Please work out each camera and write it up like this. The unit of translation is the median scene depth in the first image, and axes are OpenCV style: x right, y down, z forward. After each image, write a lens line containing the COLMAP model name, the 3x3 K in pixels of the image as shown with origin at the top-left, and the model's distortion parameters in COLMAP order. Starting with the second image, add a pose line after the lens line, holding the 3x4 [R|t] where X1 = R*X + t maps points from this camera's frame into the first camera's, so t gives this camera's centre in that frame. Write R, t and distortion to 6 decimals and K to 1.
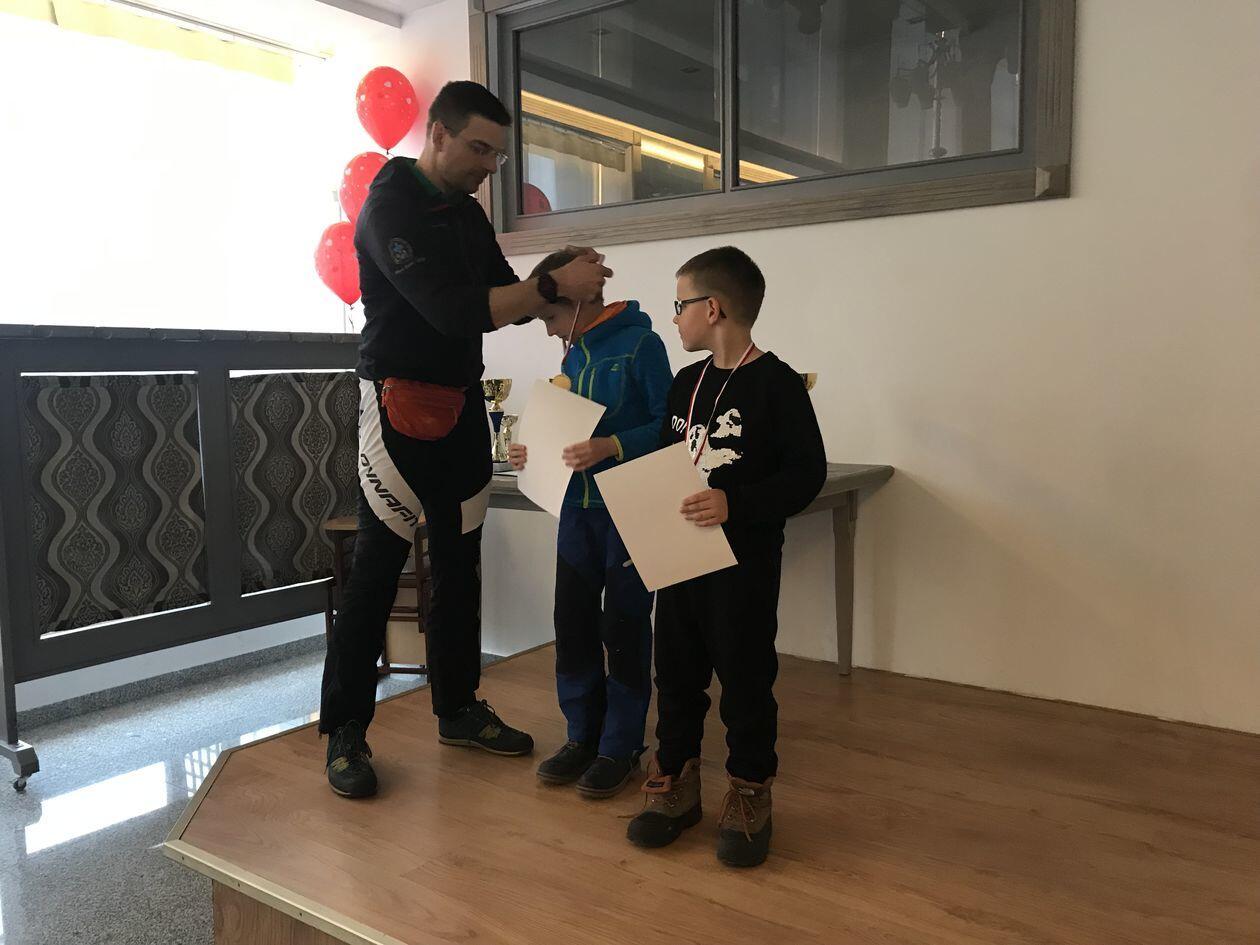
lens RADIAL K [[1021.8, 0, 631.1], [0, 1021.8, 466.1], [0, 0, 1]] dist [0.003205, 0.003204]
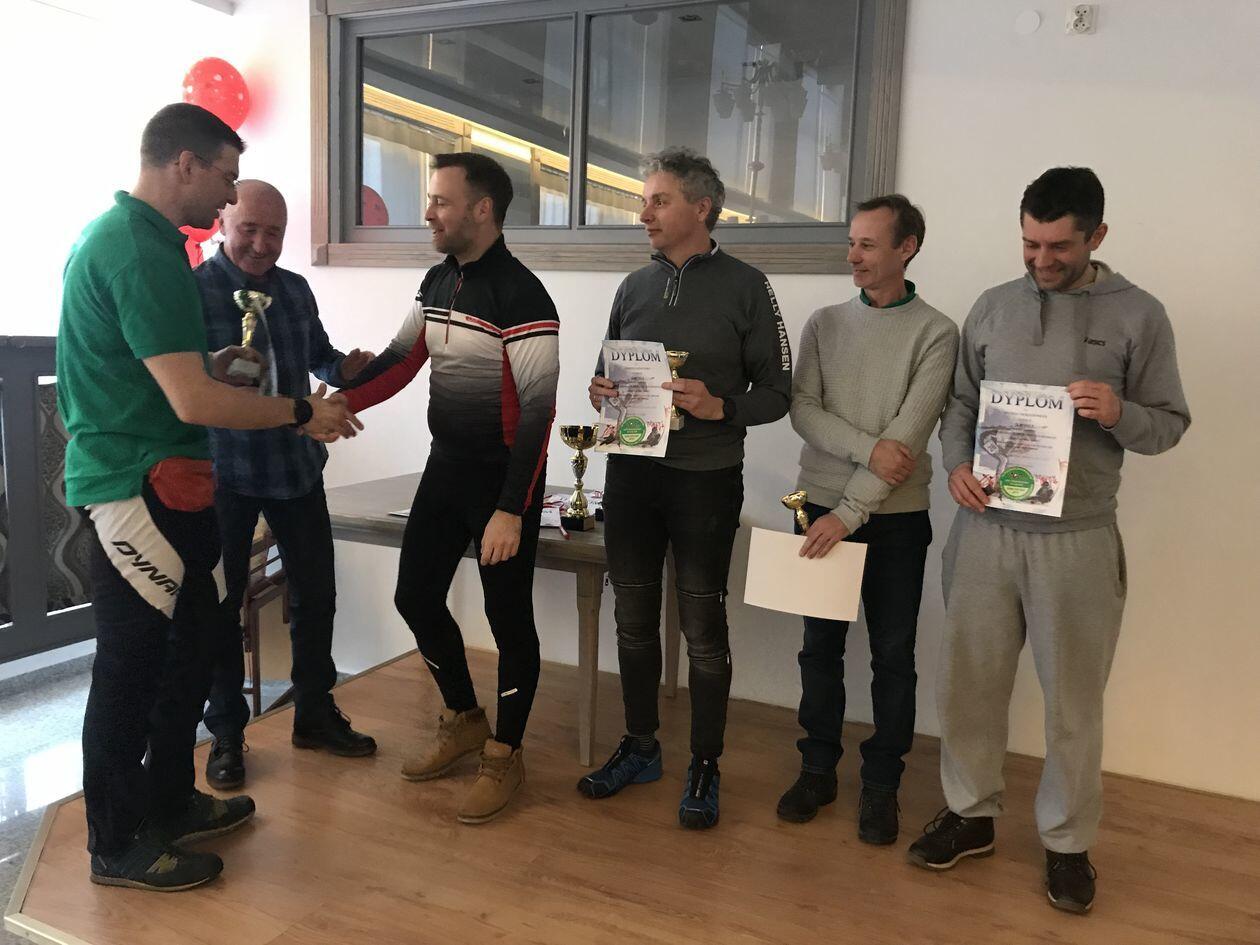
lens RADIAL K [[1021.8, 0, 629.8], [0, 1021.8, 463.7], [0, 0, 1]] dist [0.003205, 0.003204]
pose [[0.980058, 0.027089, 0.196855, -0.045875], [-0.035153, 0.998675, 0.037588, -0.071711], [-0.195576, -0.043758, 0.979712, -0.028532]]
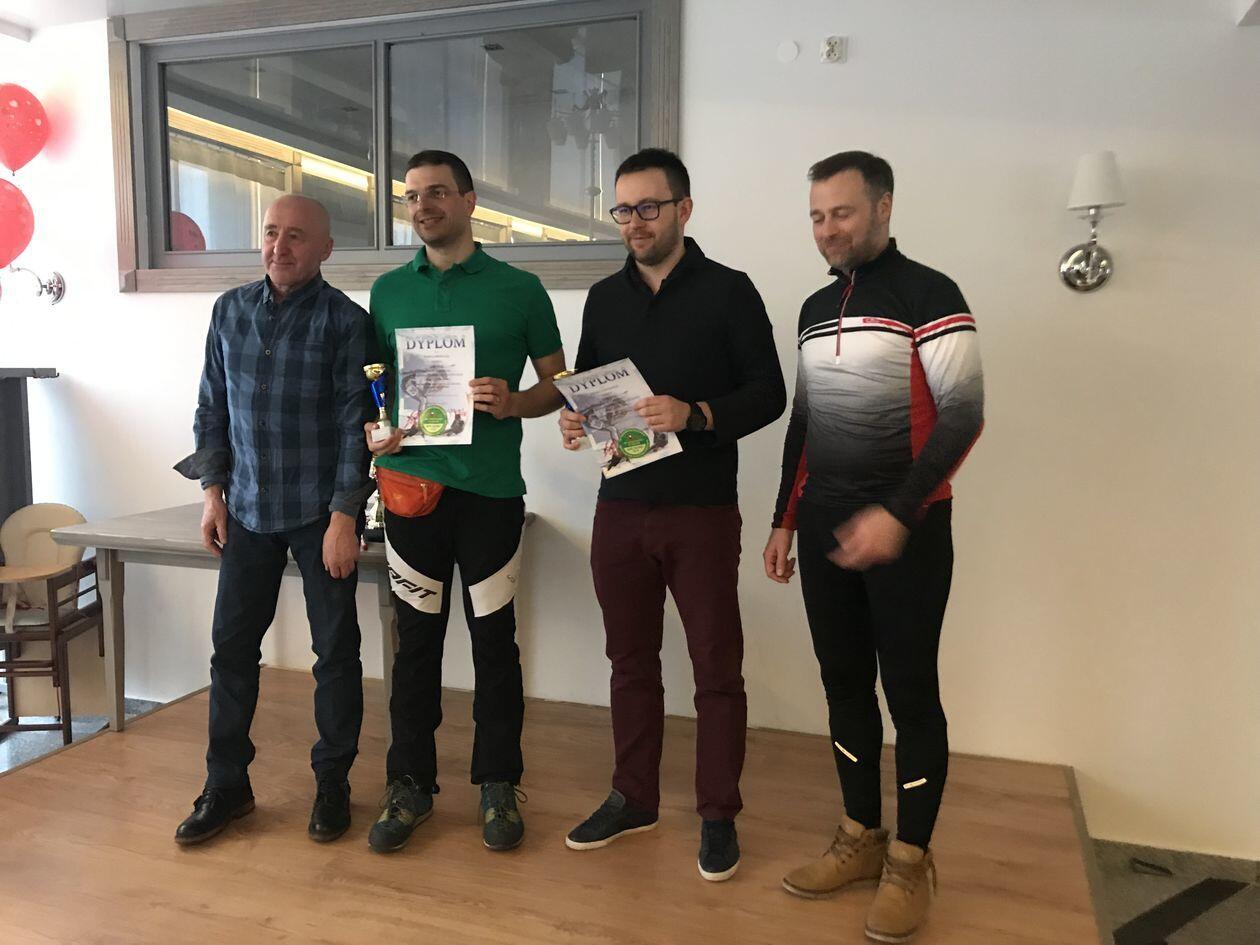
lens RADIAL K [[1021.8, 0, 621.8], [0, 1021.8, 460.4], [0, 0, 1]] dist [0.003205, 0.003204]
pose [[0.954366, -0.002997, 0.298624, 0.015531], [0.001466, 0.999985, 0.005352, -0.056392], [-0.298636, -0.004670, 0.954356, -0.076083]]
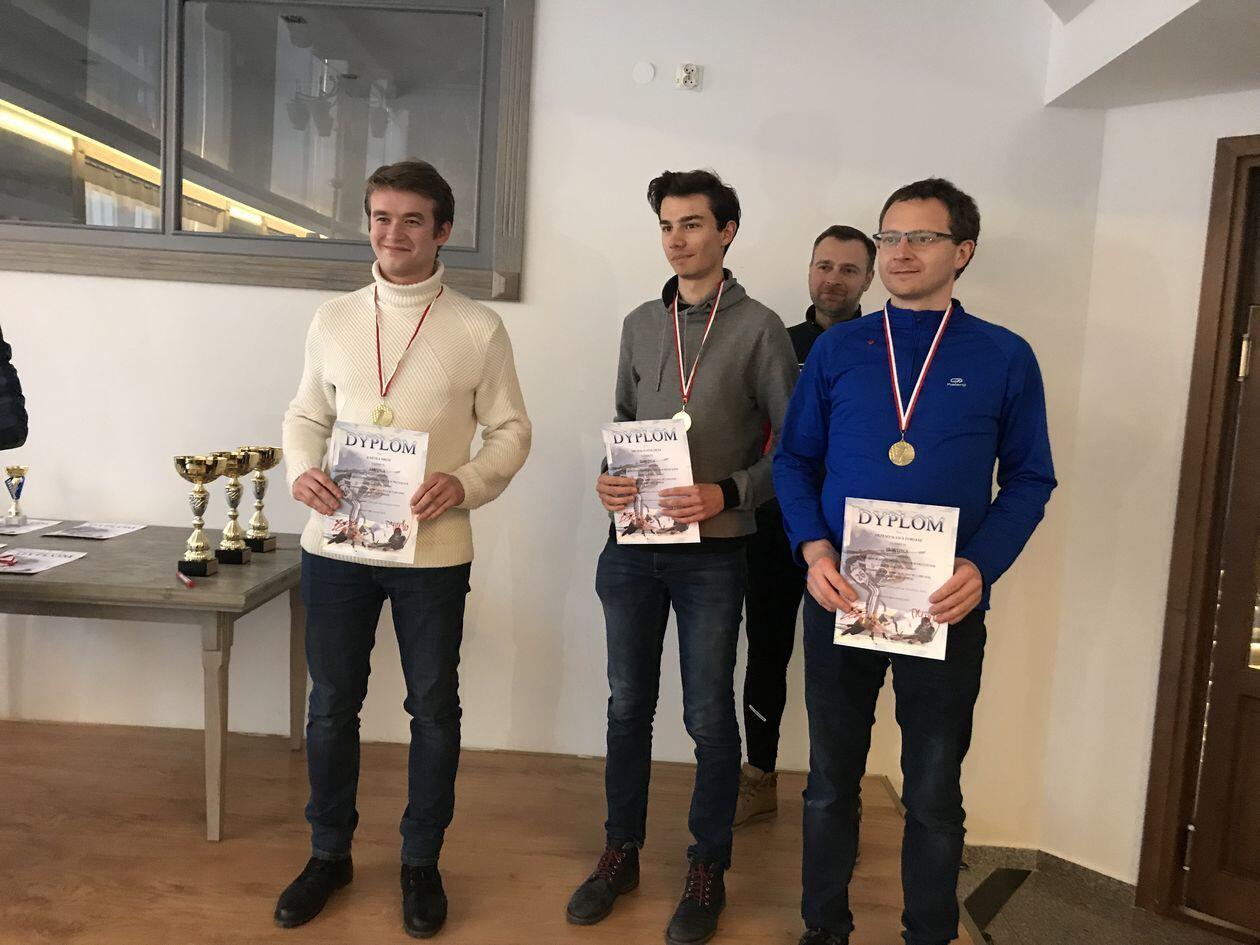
lens RADIAL K [[1021.8, 0, 616.5], [0, 1021.8, 467.6], [0, 0, 1]] dist [0.003205, 0.003204]
pose [[0.817101, 0.012912, 0.576349, -0.100160], [-0.020443, 0.999769, 0.006585, -0.072809], [-0.576132, -0.017162, 0.817177, 0.019395]]
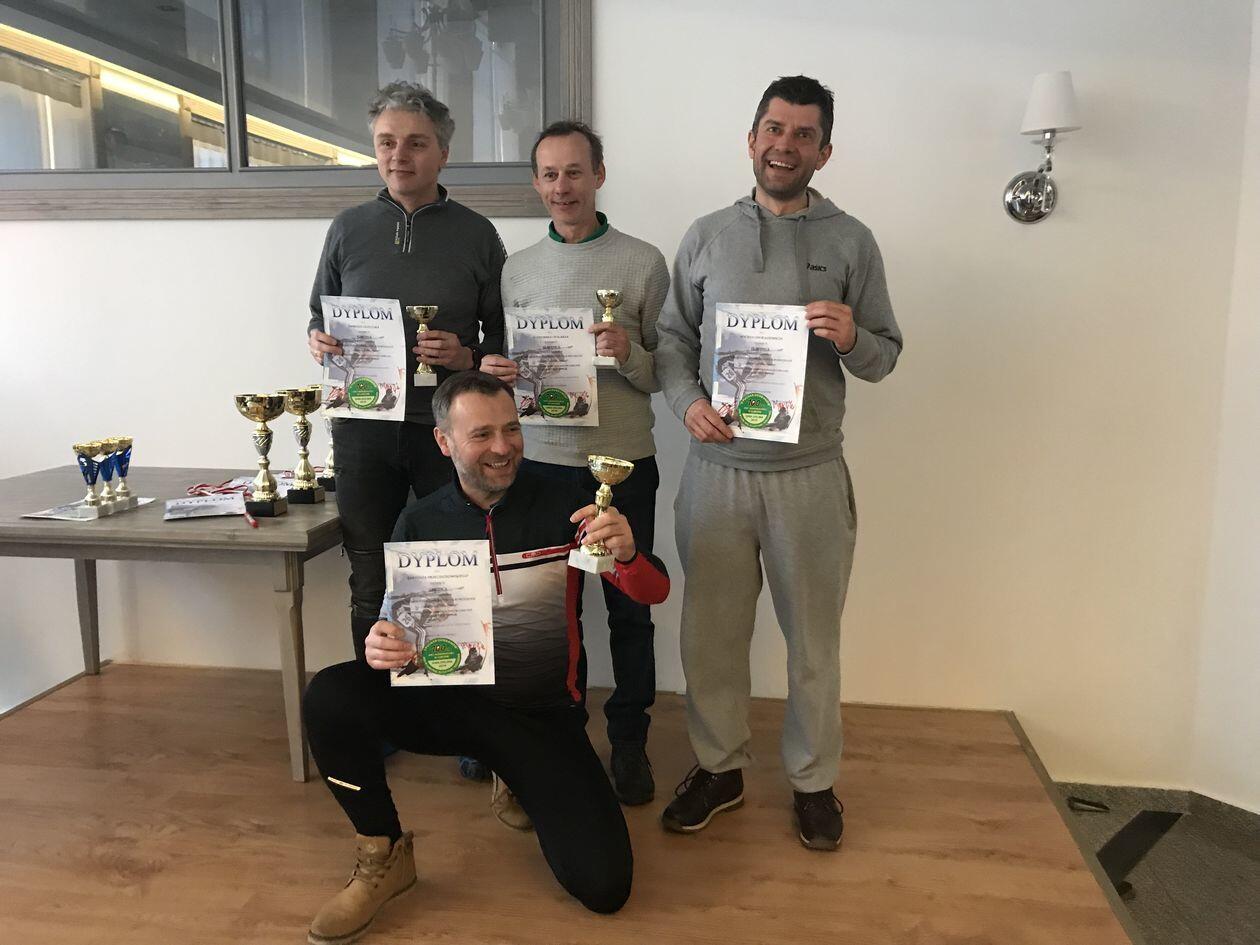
lens RADIAL K [[1021.8, 0, 622.1], [0, 1021.8, 467.3], [0, 0, 1]] dist [0.003205, 0.003204]
pose [[0.884584, -0.054125, 0.463230, -0.033506], [0.026397, 0.997461, 0.066140, -0.059693], [-0.465634, -0.046279, 0.883766, 0.039246]]
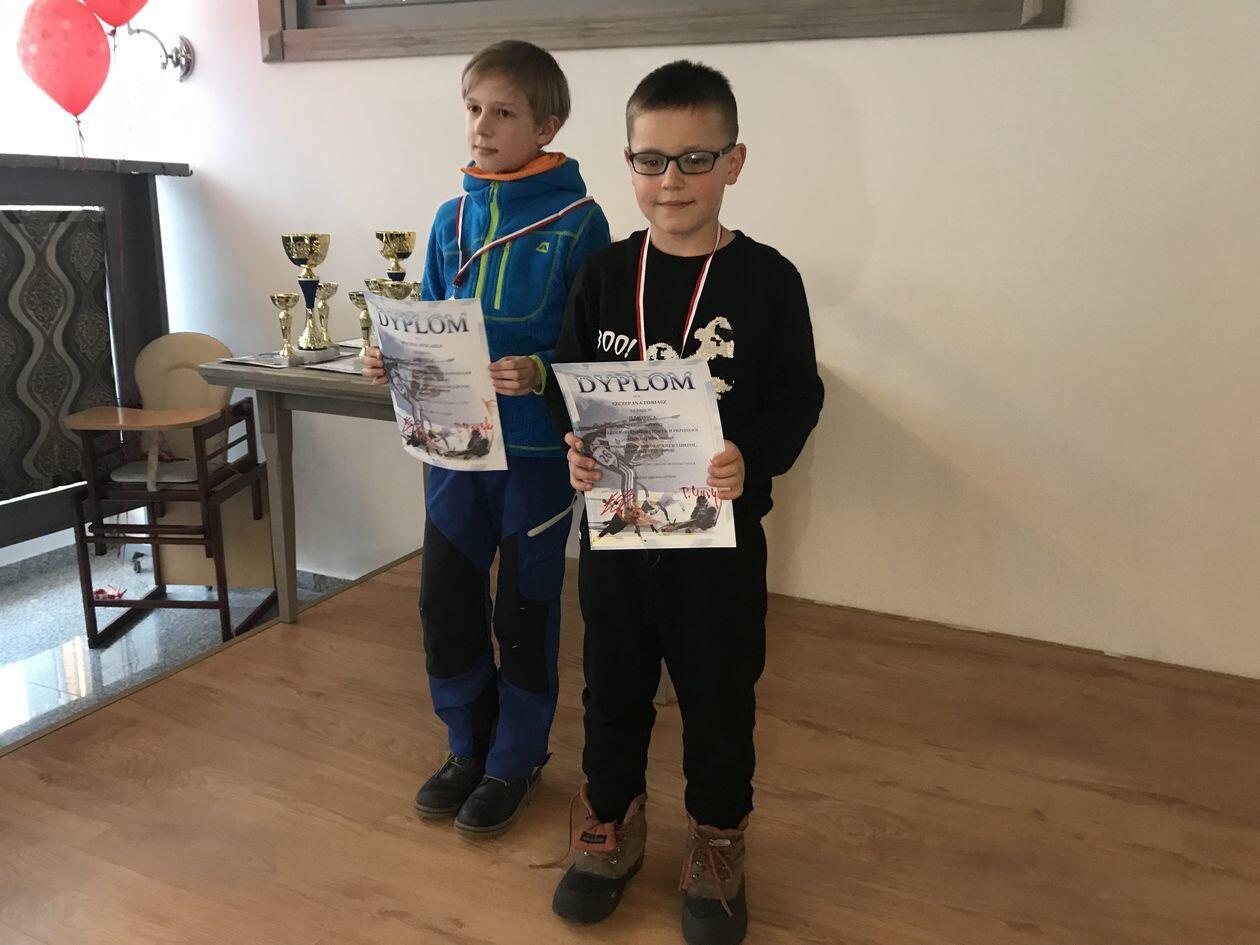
lens RADIAL K [[1021.8, 0, 619.1], [0, 1021.8, 461.3], [0, 0, 1]] dist [0.003205, 0.003204]
pose [[0.978916, -0.015136, 0.203702, -0.059434], [-0.016264, 0.988309, 0.151593, -0.035900], [-0.203615, -0.151710, 0.967226, 0.199457]]
